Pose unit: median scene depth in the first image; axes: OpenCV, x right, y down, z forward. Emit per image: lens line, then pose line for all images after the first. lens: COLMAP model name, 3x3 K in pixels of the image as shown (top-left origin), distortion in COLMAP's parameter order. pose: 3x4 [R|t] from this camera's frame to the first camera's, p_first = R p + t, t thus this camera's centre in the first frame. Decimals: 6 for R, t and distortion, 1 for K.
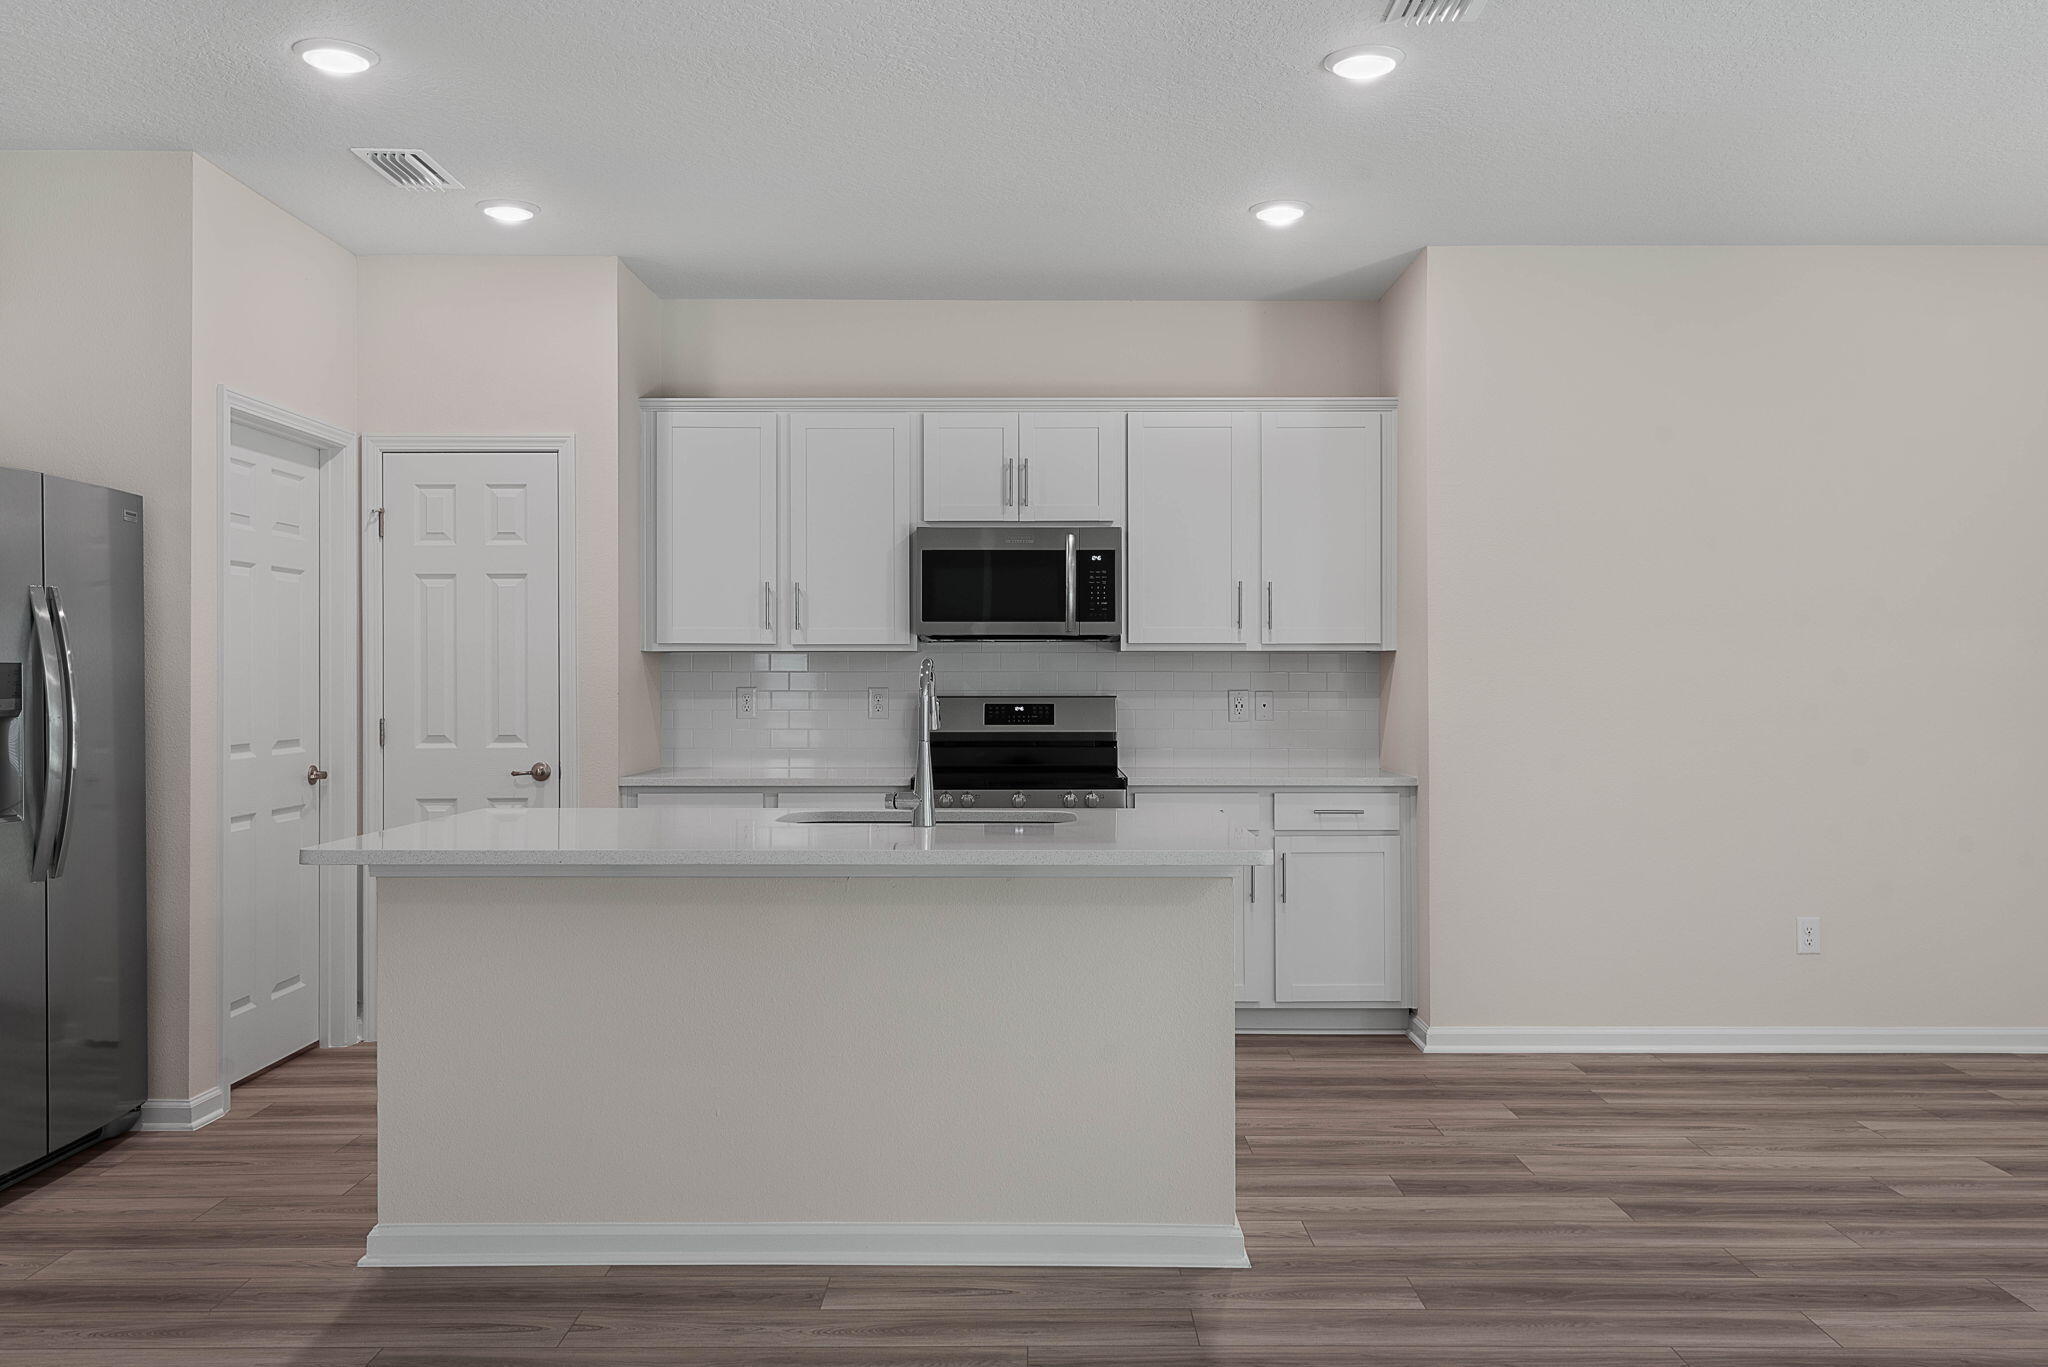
lens RADIAL K [[1642.5, 0, 1034.4], [0, 1642.5, 673.7], [0, 0, 1]] dist [0.021853, -0.014689]
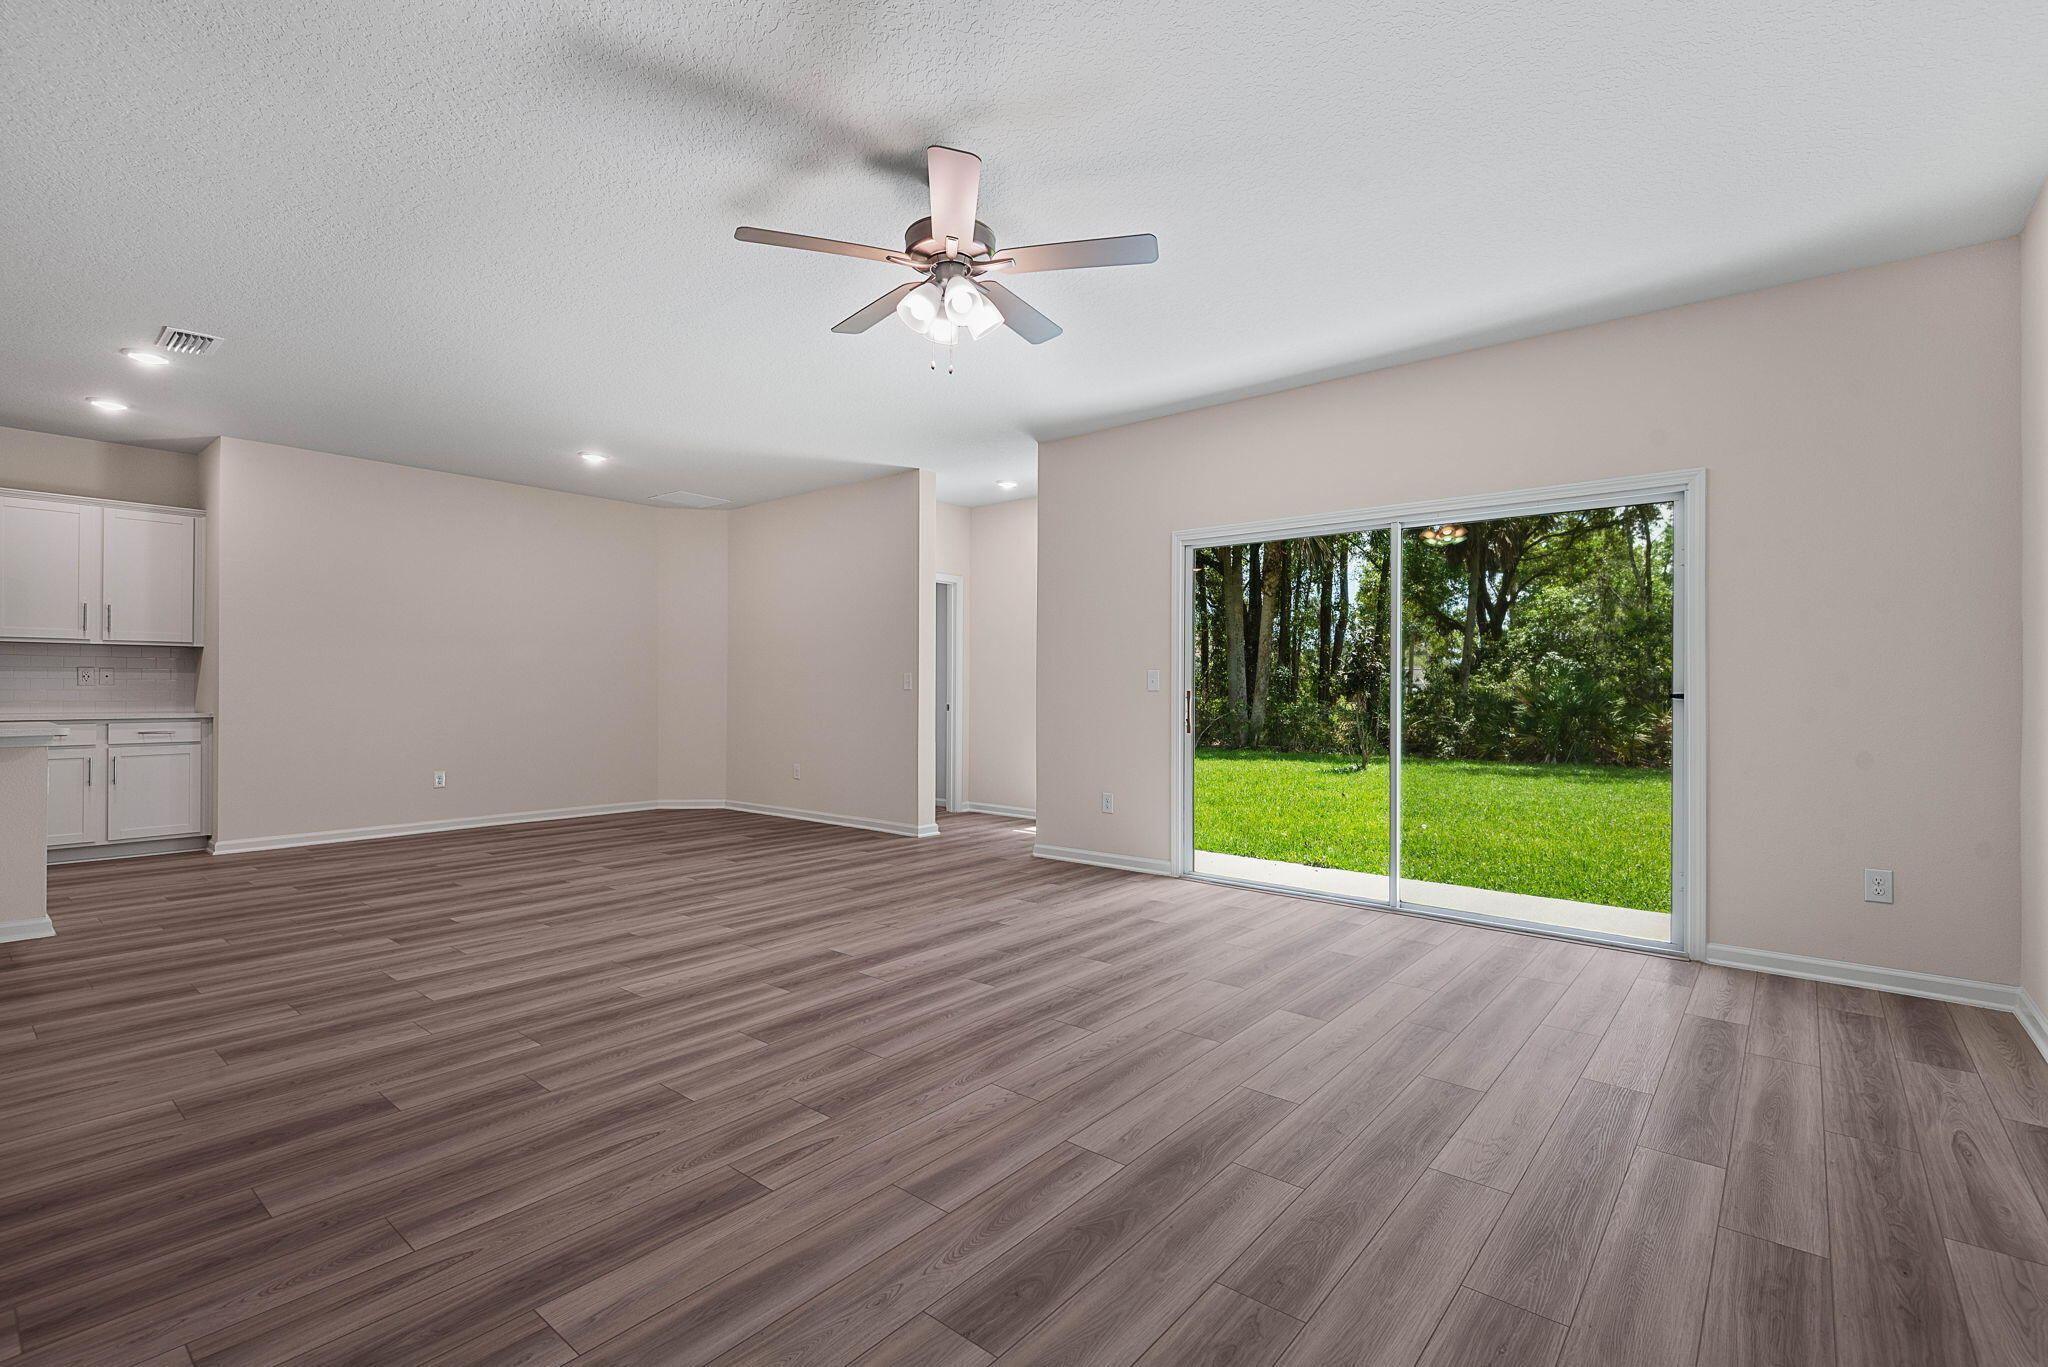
lens RADIAL K [[922.8, 0, 1034.1], [0, 922.8, 678.8], [0, 0, 1]] dist [0.029800, -0.018275]
pose [[0.636837, 0.008333, 0.770954, 0.005252], [-0.005911, 0.999965, -0.005925, 0.024419], [-0.770976, -0.000783, 0.636864, -0.414291]]
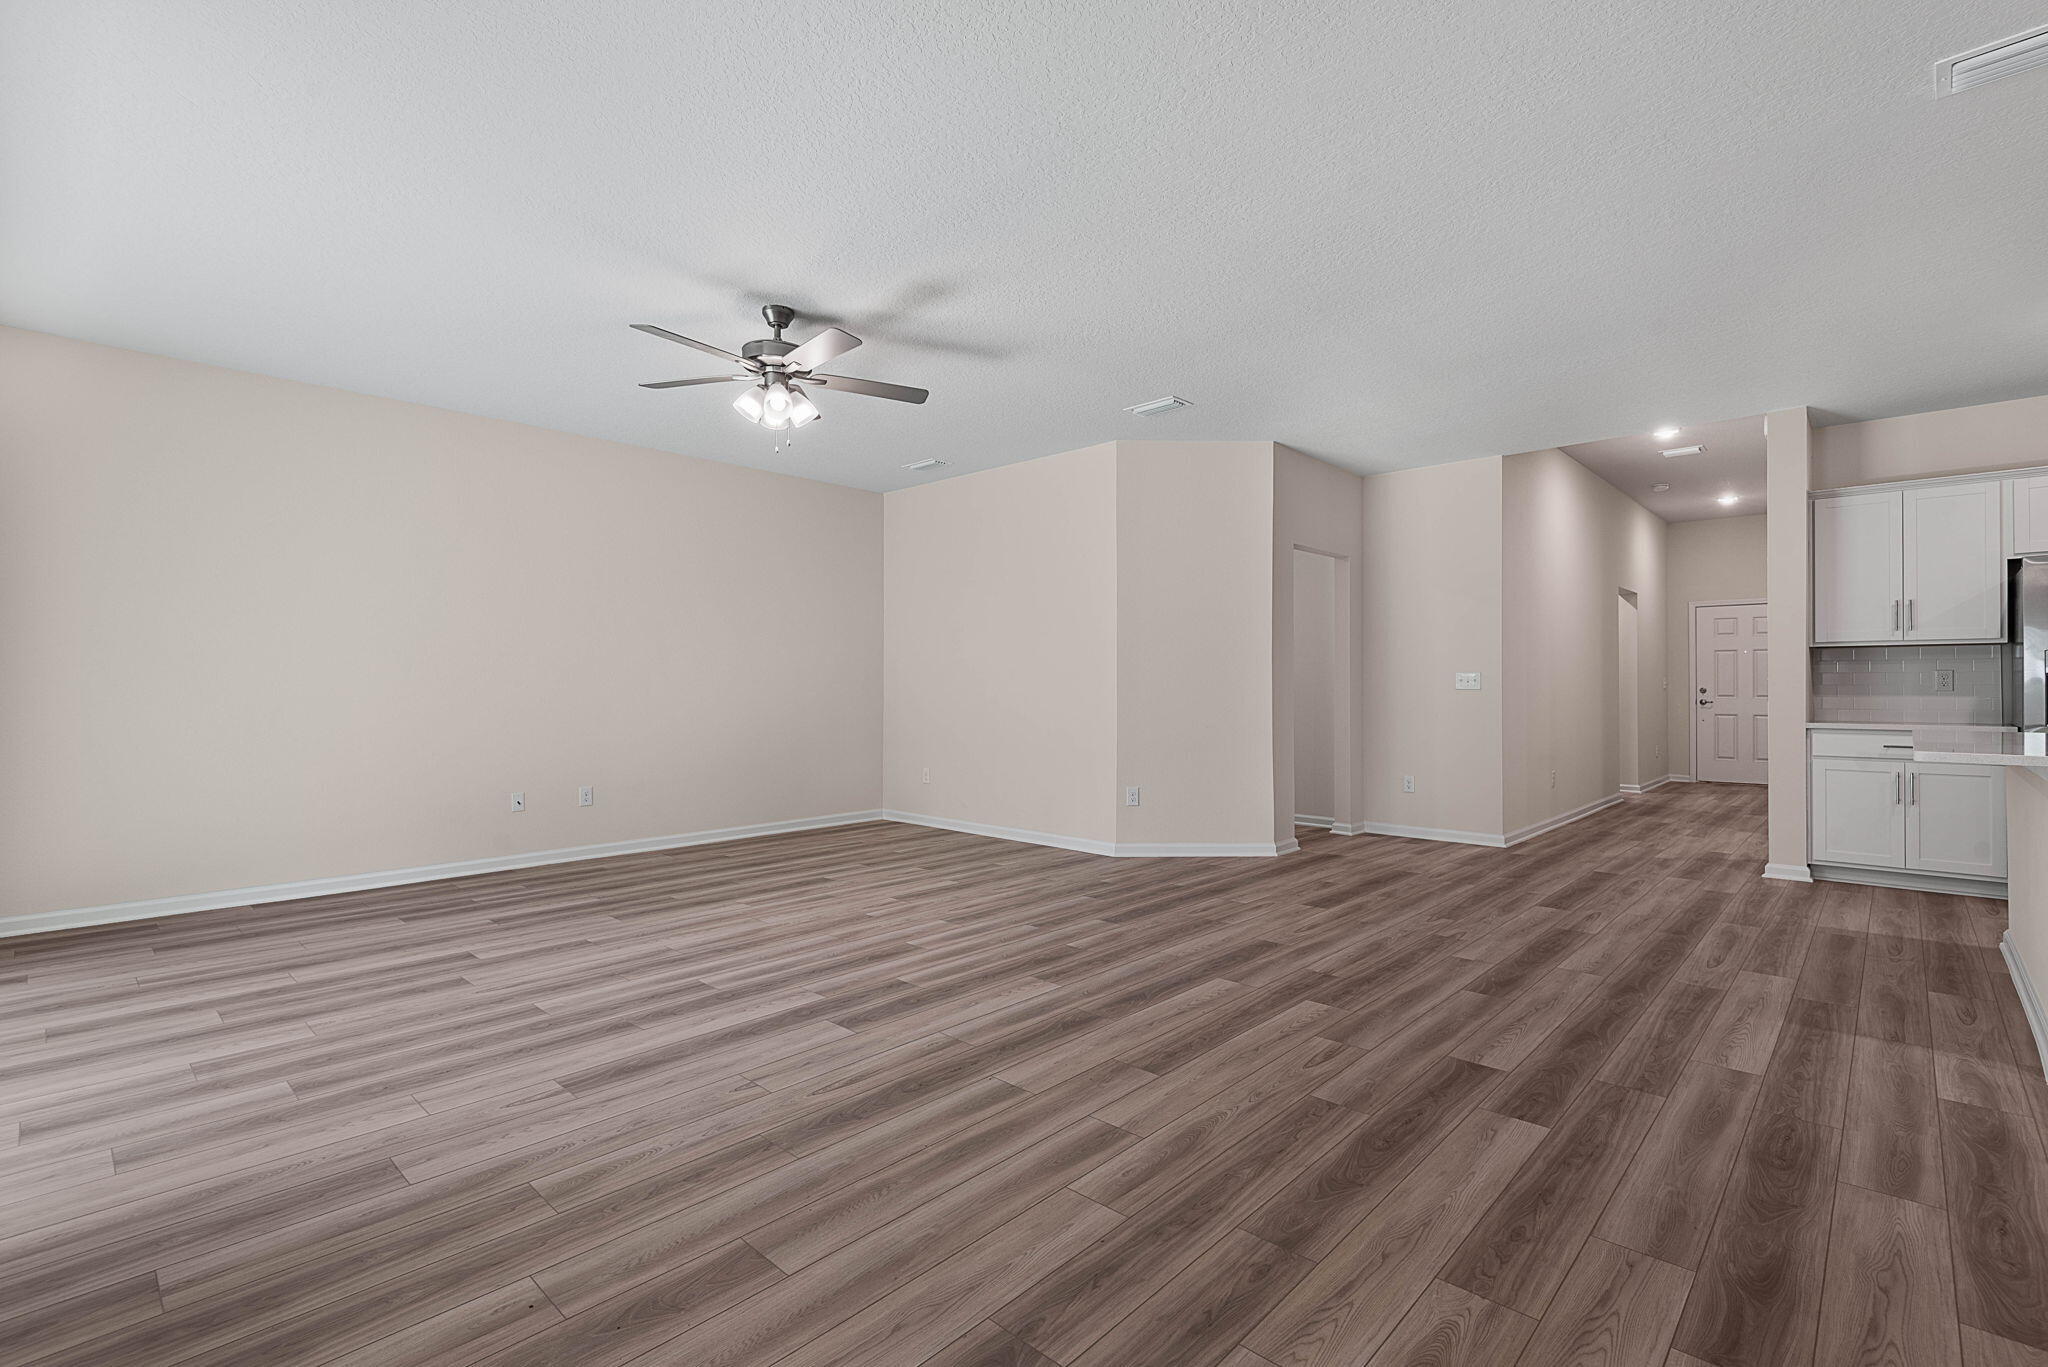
lens RADIAL K [[922.8, 0, 1034.1], [0, 922.8, 678.8], [0, 0, 1]] dist [0.029800, -0.018275]
pose [[-0.682199, -0.007513, -0.731128, 0.745300], [0.001015, 0.999937, -0.011222, 0.028356], [0.731166, -0.008397, -0.682148, 0.561589]]
